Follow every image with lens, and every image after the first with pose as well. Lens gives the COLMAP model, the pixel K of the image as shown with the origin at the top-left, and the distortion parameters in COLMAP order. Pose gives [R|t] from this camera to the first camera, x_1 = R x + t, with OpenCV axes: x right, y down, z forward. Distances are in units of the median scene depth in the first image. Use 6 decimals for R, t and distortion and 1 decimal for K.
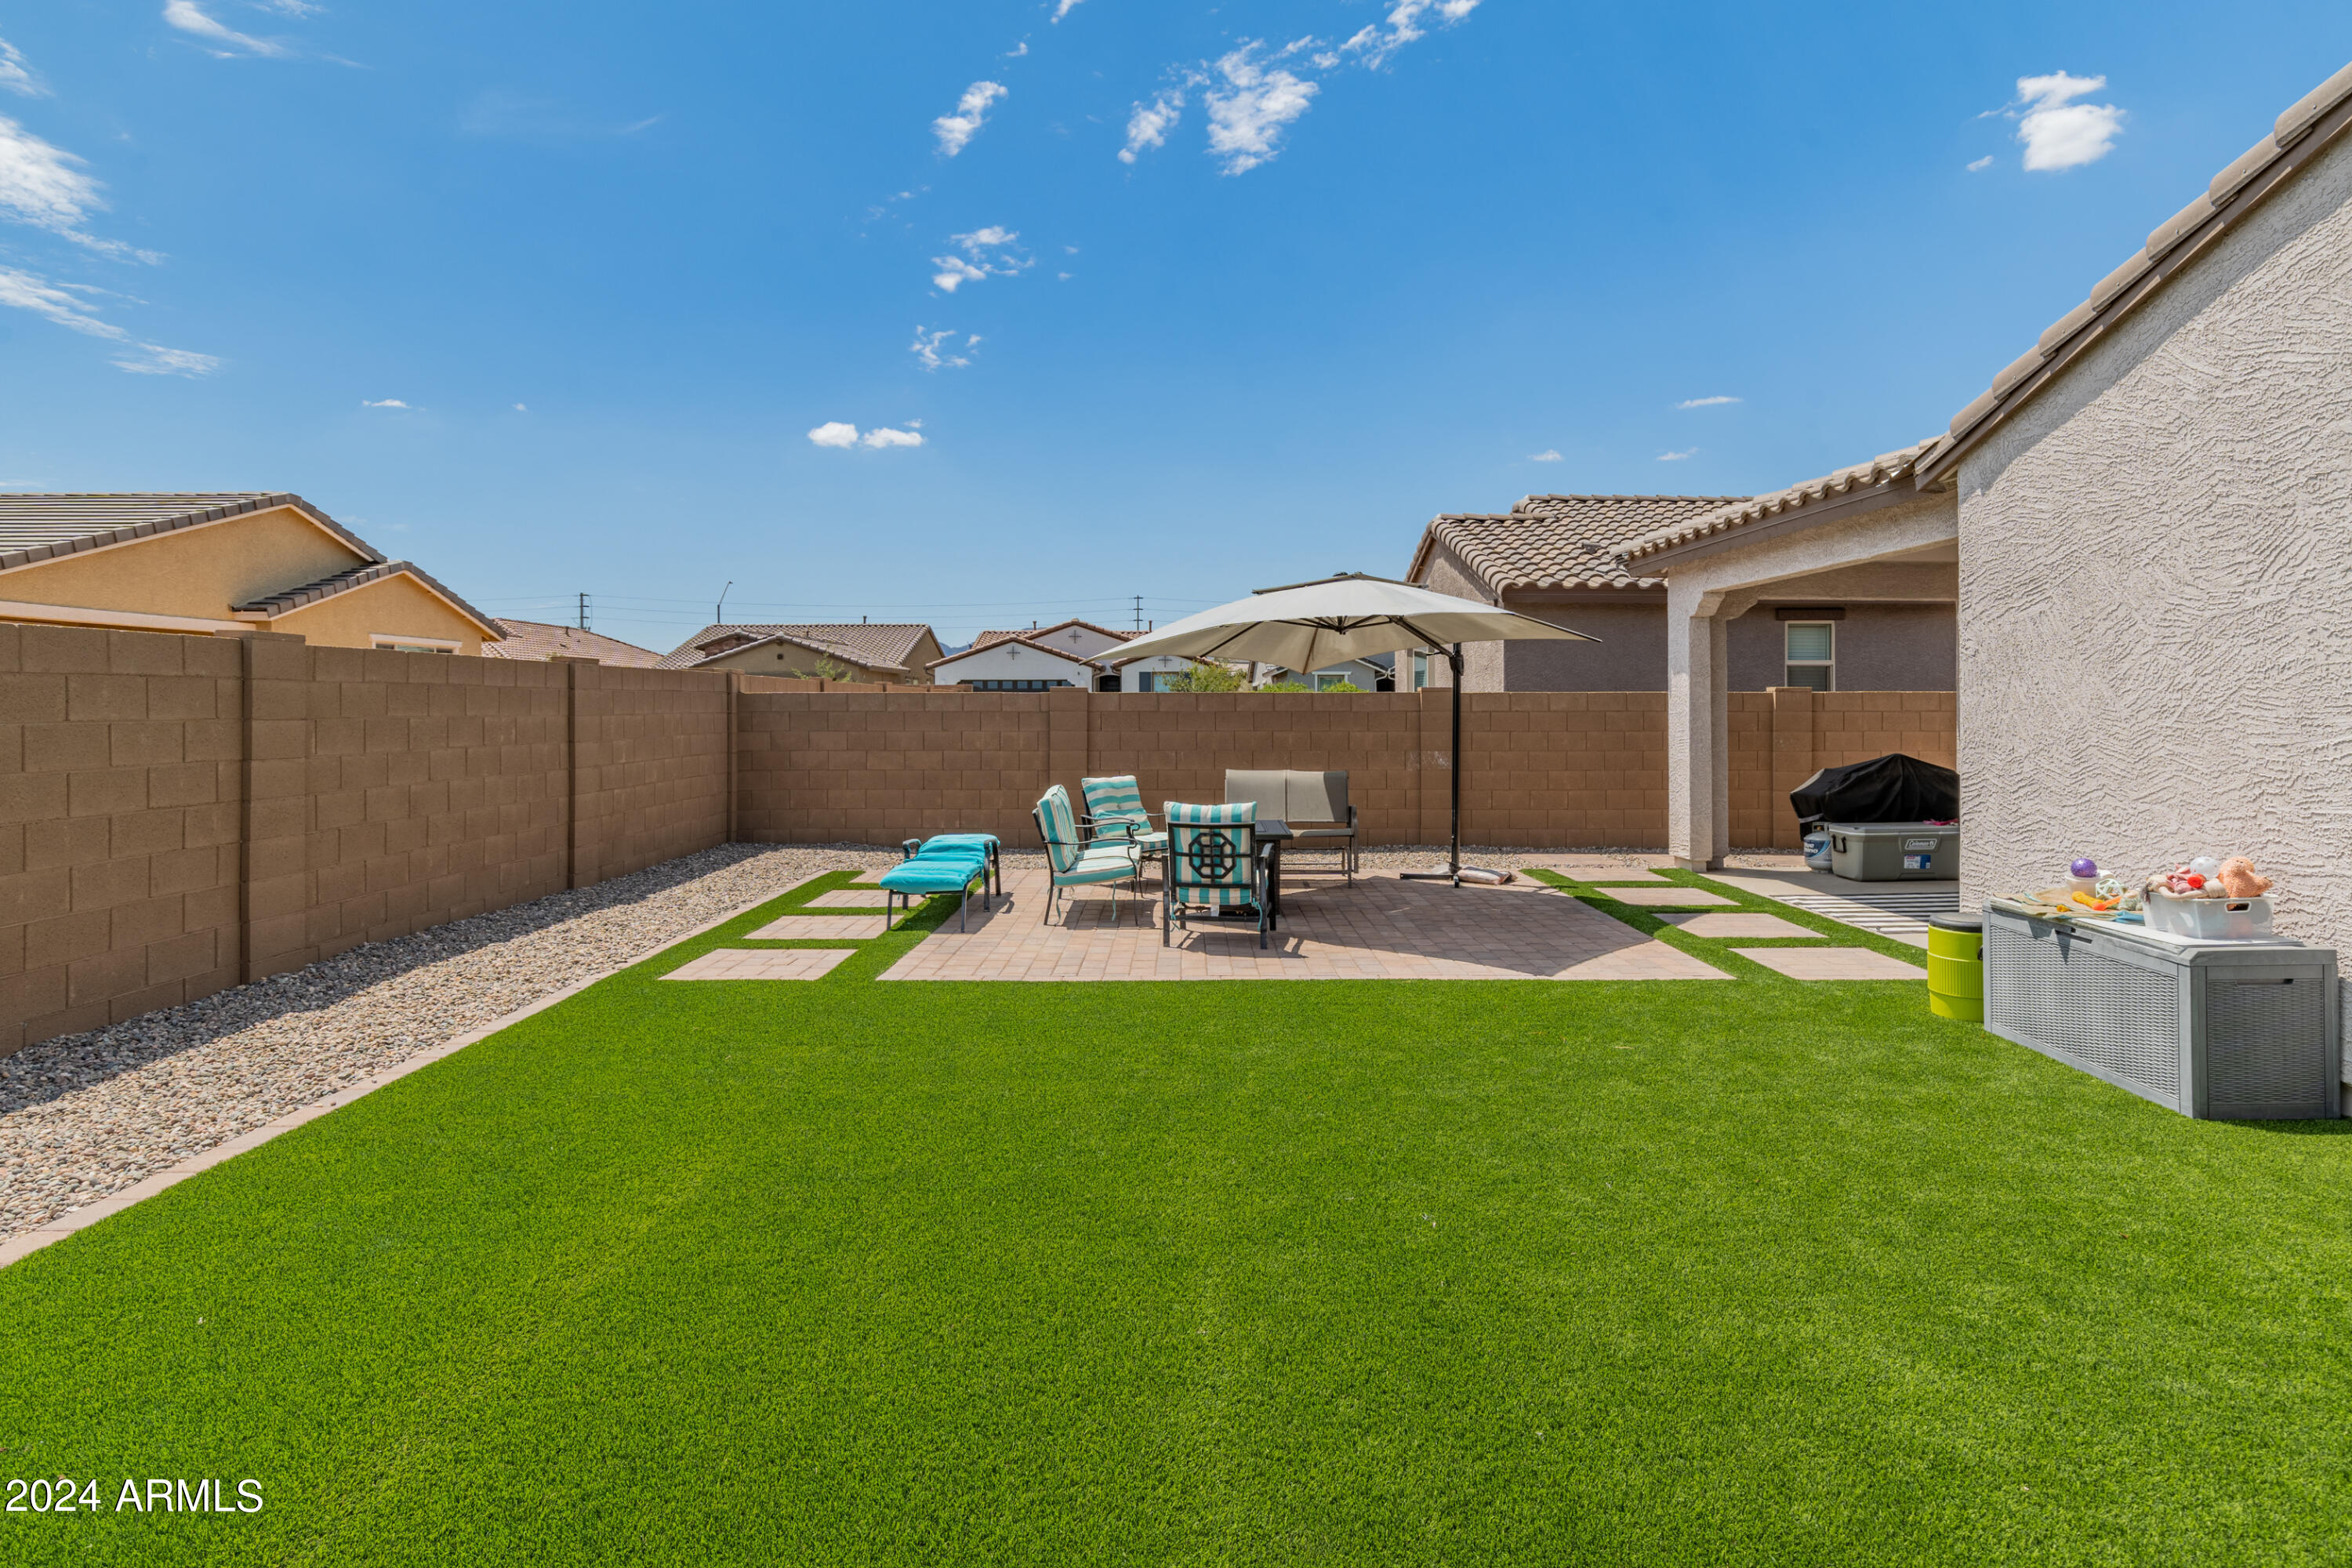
lens RADIAL K [[1240.1, 0, 1196.4], [0, 1240.1, 707.8], [0, 0, 1]] dist [0.003115, 0.000413]
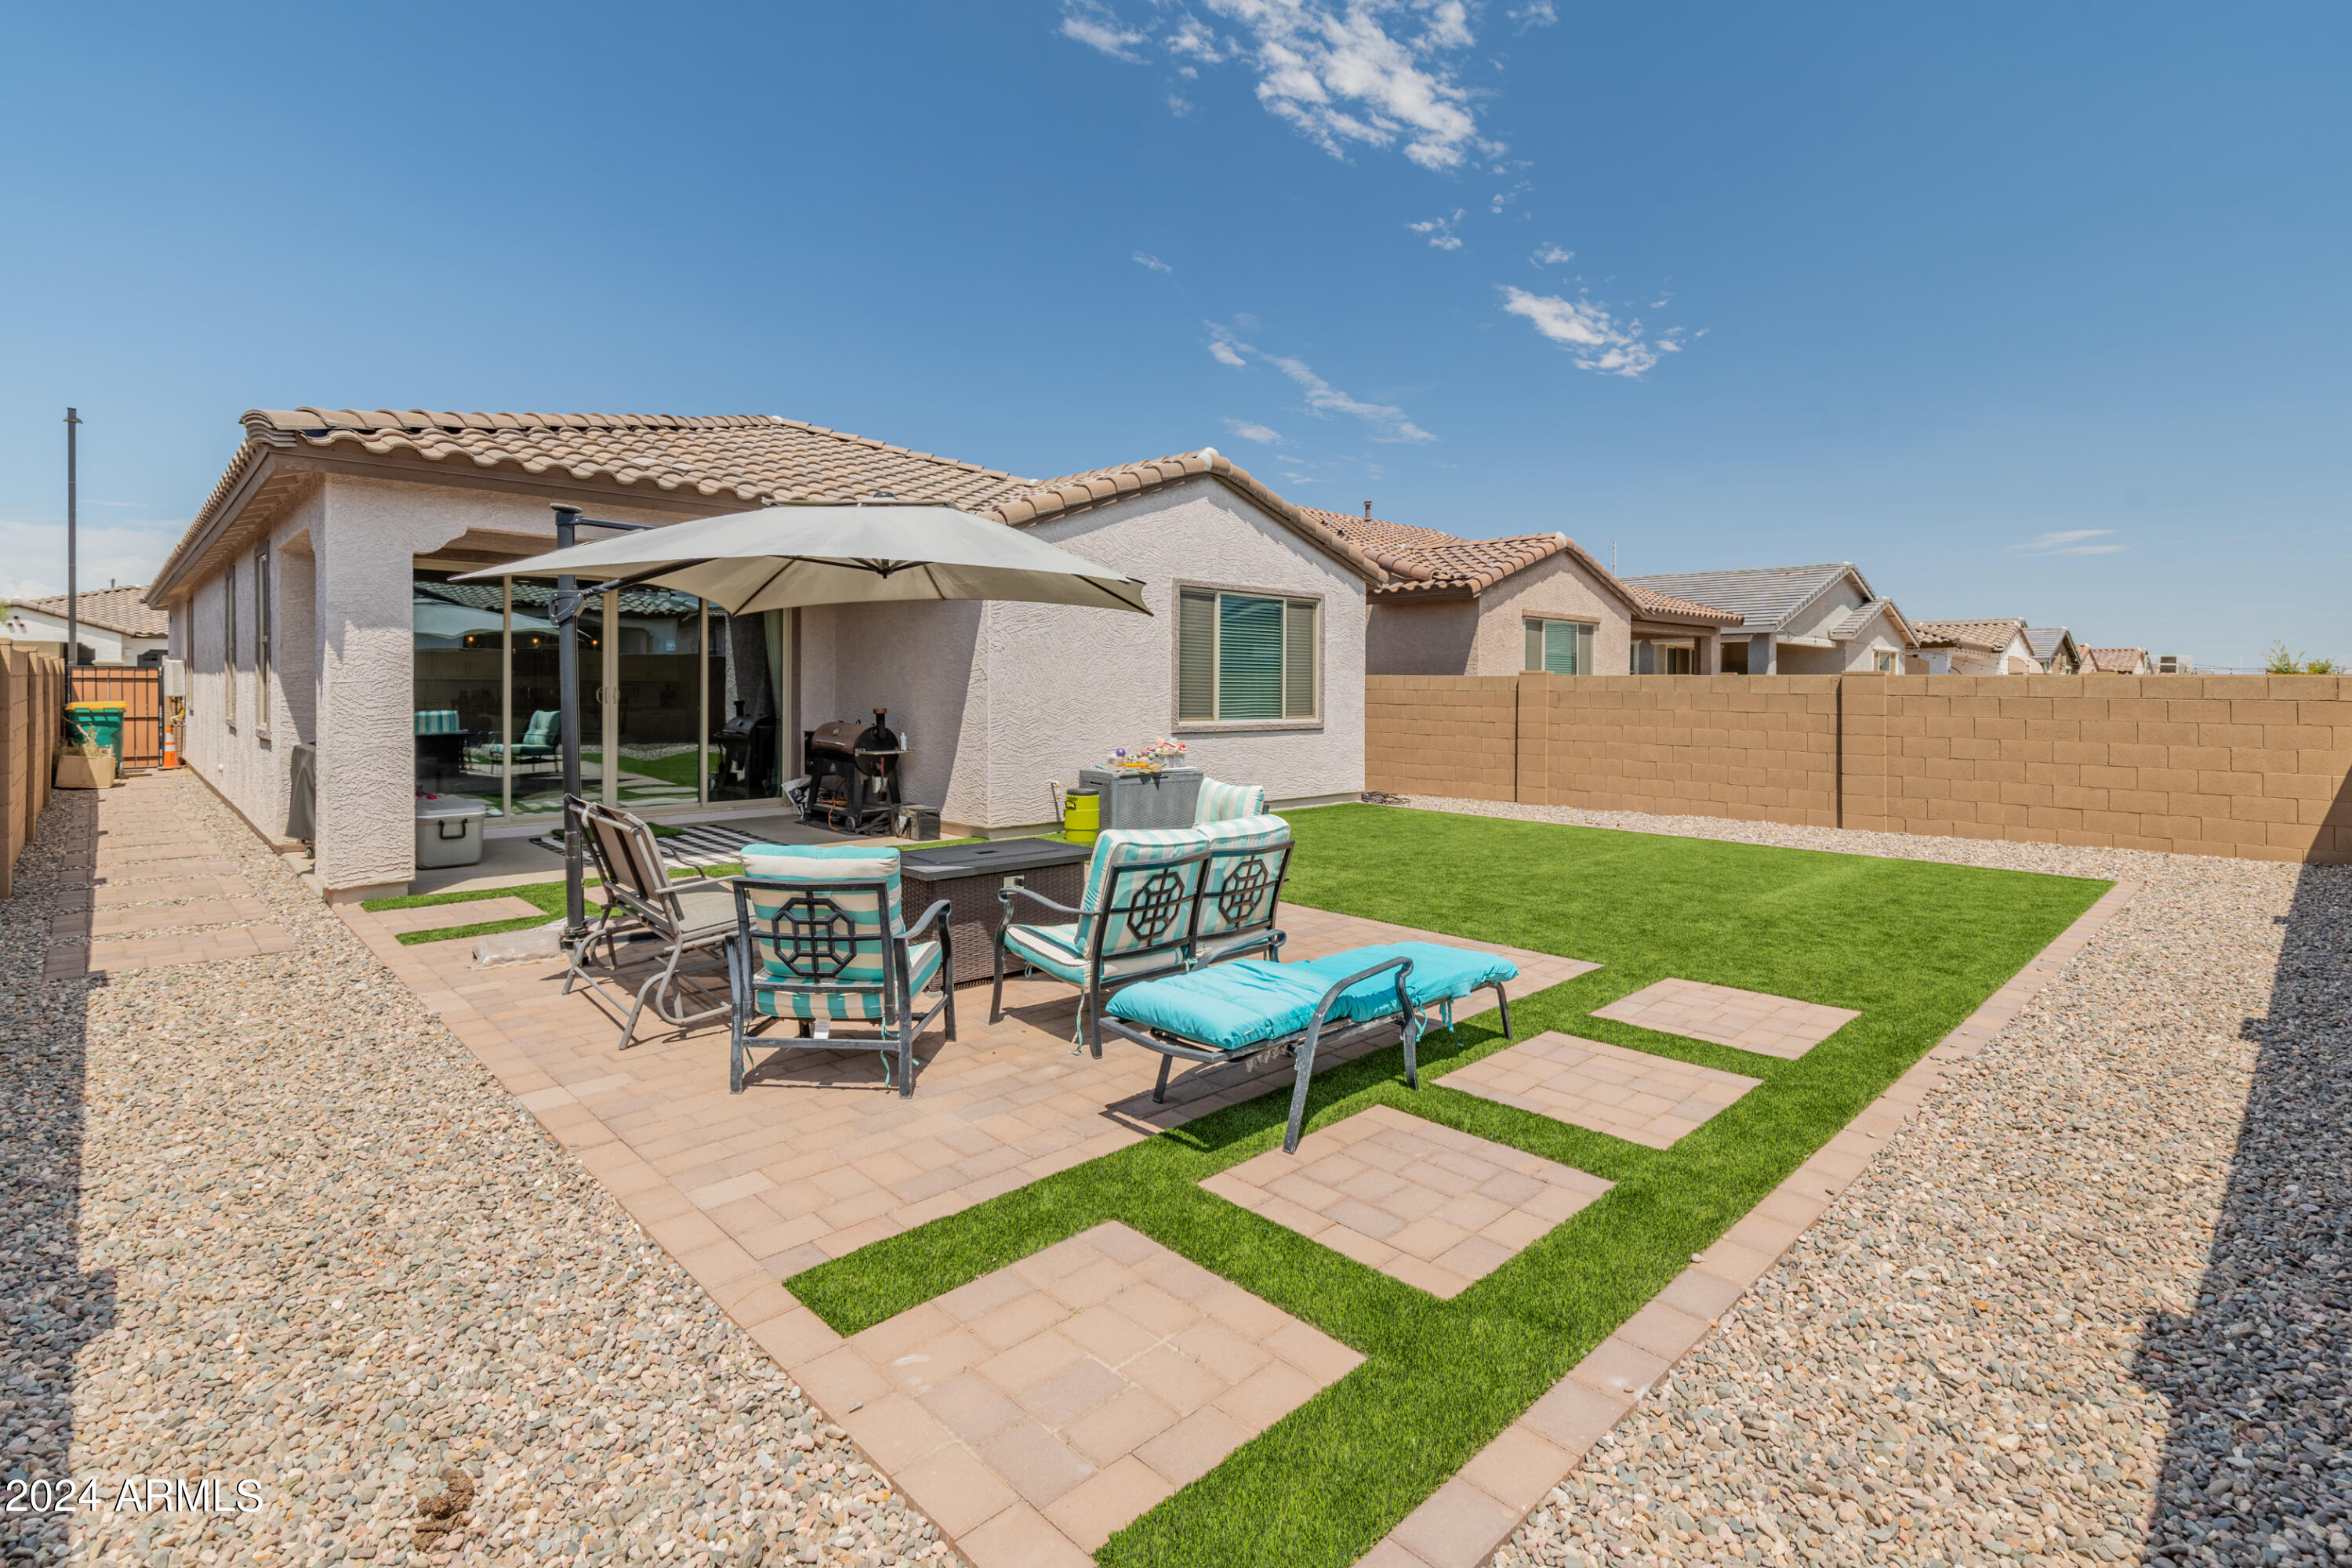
lens RADIAL K [[1103.1, 0, 1197.4], [0, 1103.1, 688.8], [0, 0, 1]] dist [0.011726, -0.000607]
pose [[-0.696660, -0.005589, 0.717380, -0.434037], [-0.006647, 0.999977, 0.001335, 0.004549], [-0.717371, -0.003839, -0.696681, 1.212335]]
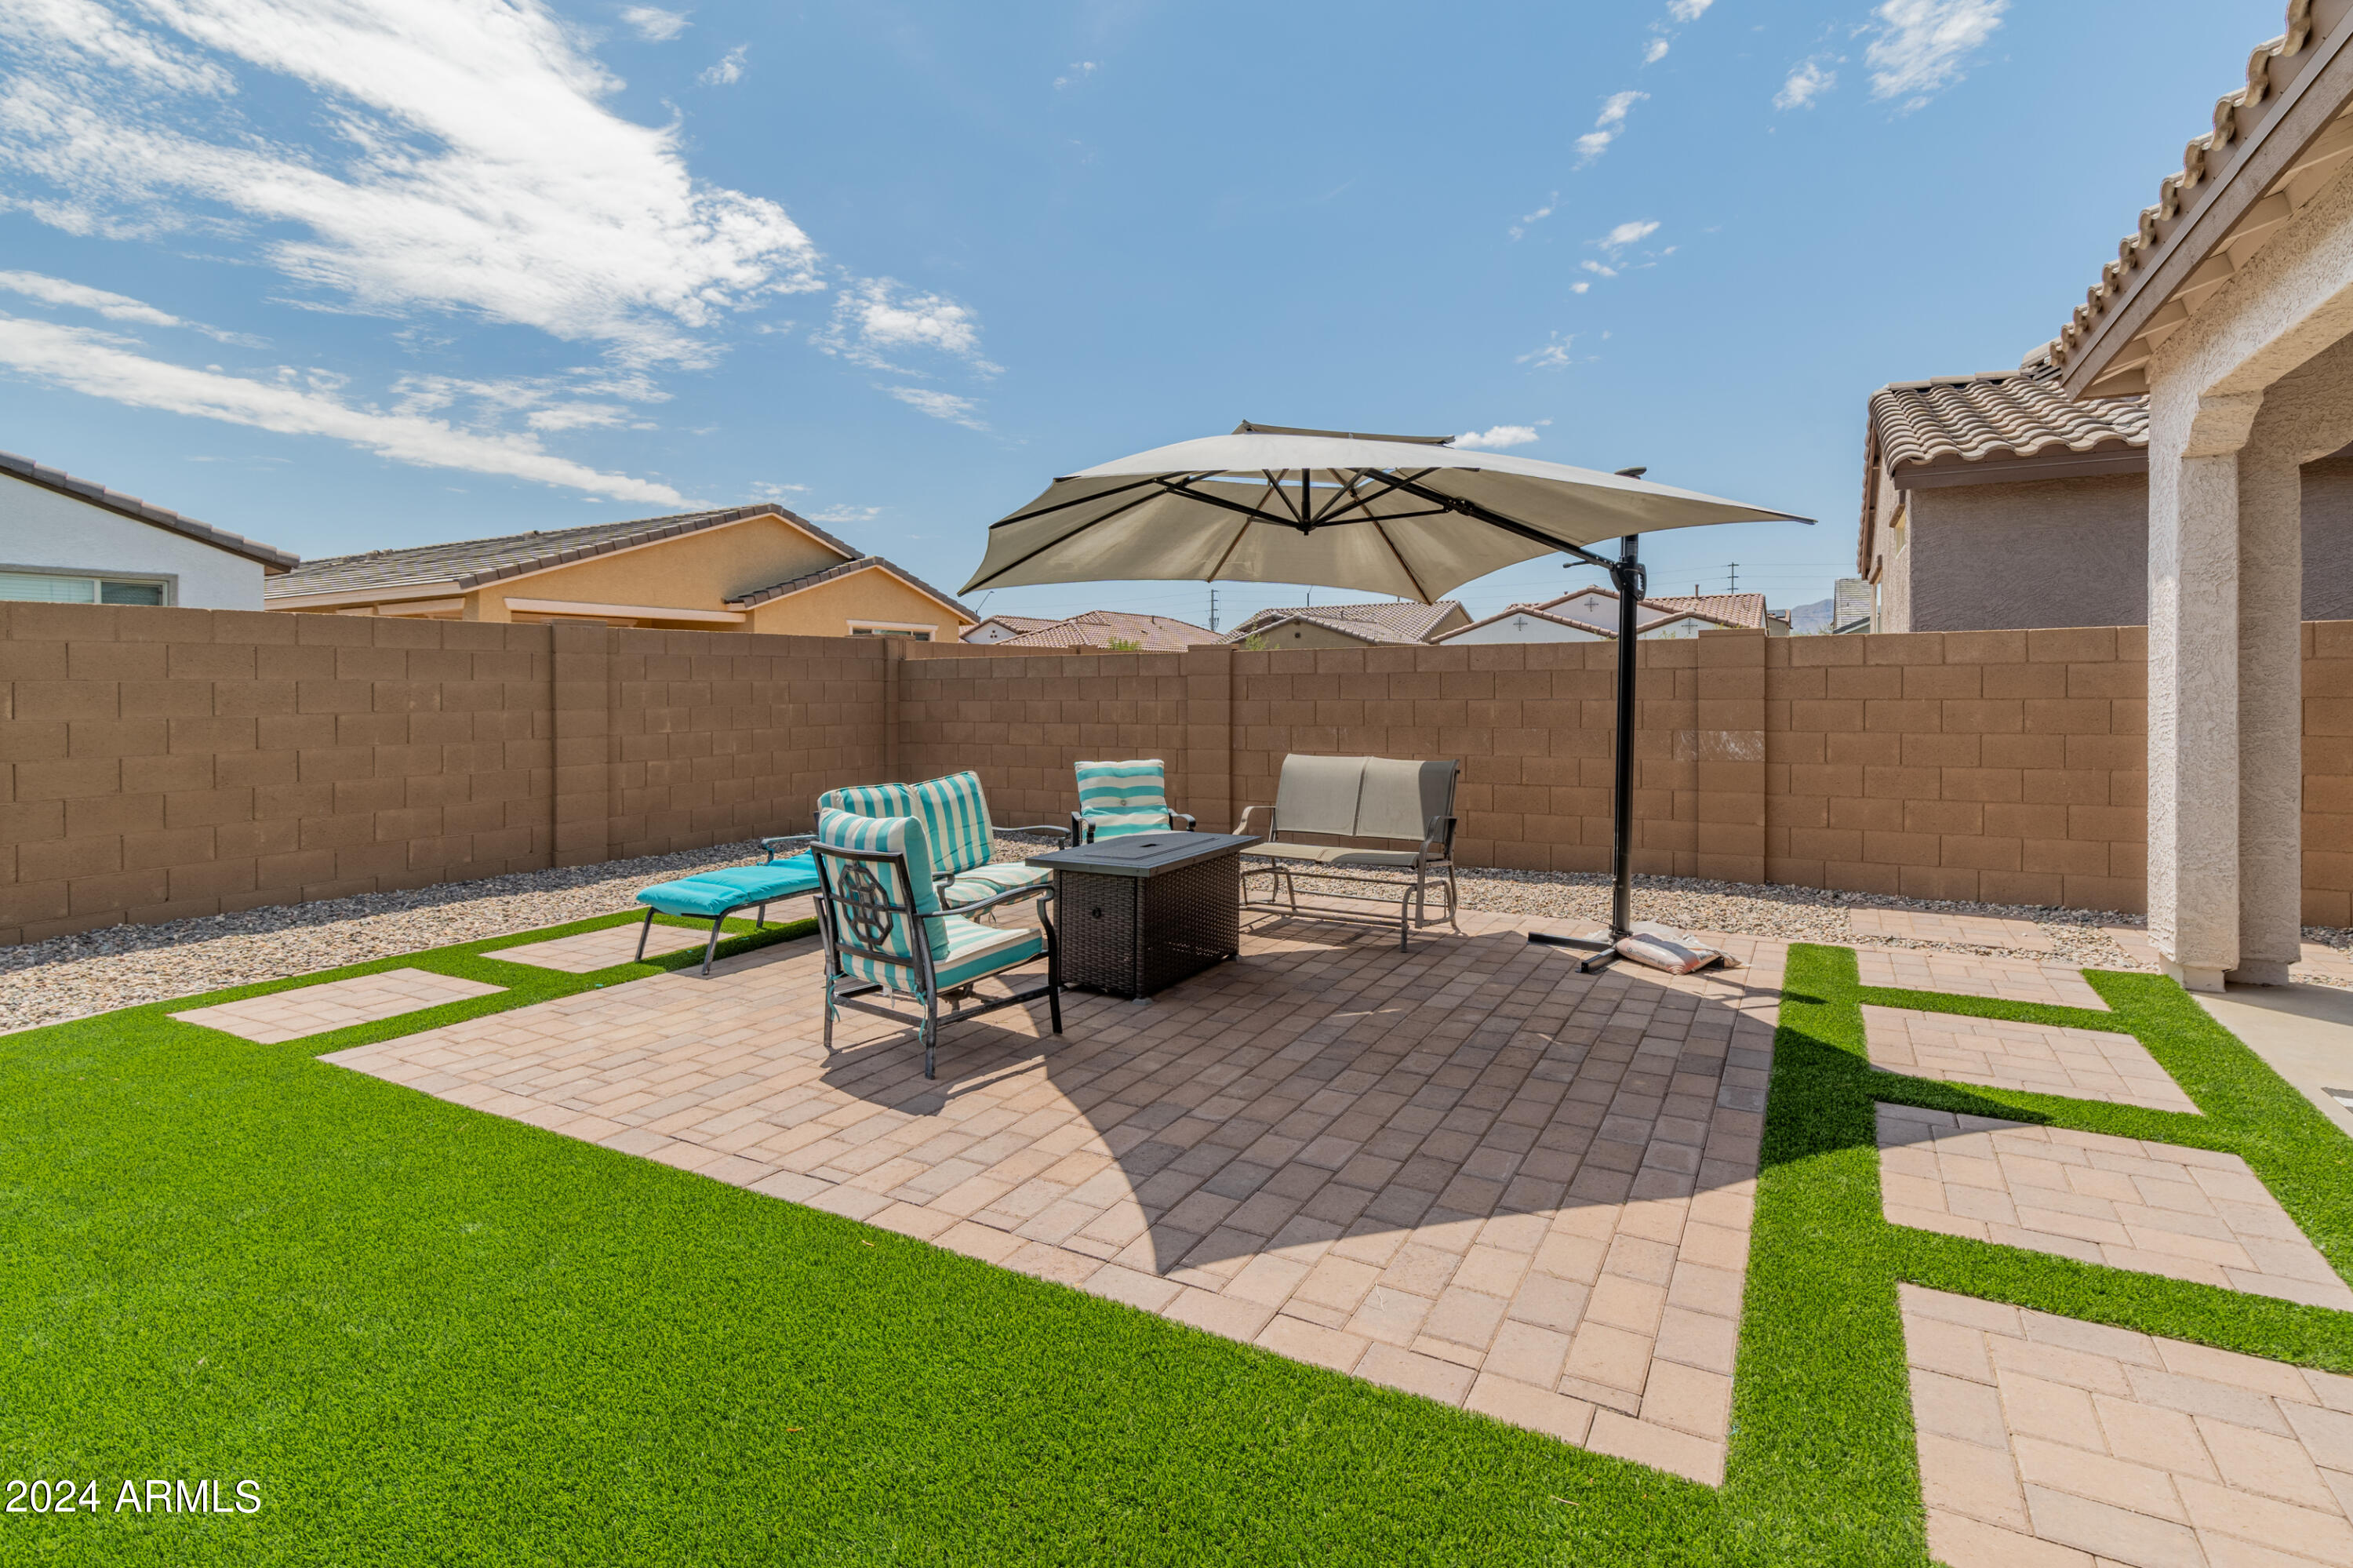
lens RADIAL K [[1140.4, 0, 1189.2], [0, 1140.4, 699.7], [0, 0, 1]] dist [0.014599, -0.001110]
pose [[0.868262, -0.001466, -0.496103, 0.311705], [0.007786, 0.999913, 0.010673, 0.013651], [0.496044, -0.013130, 0.868198, 0.459417]]
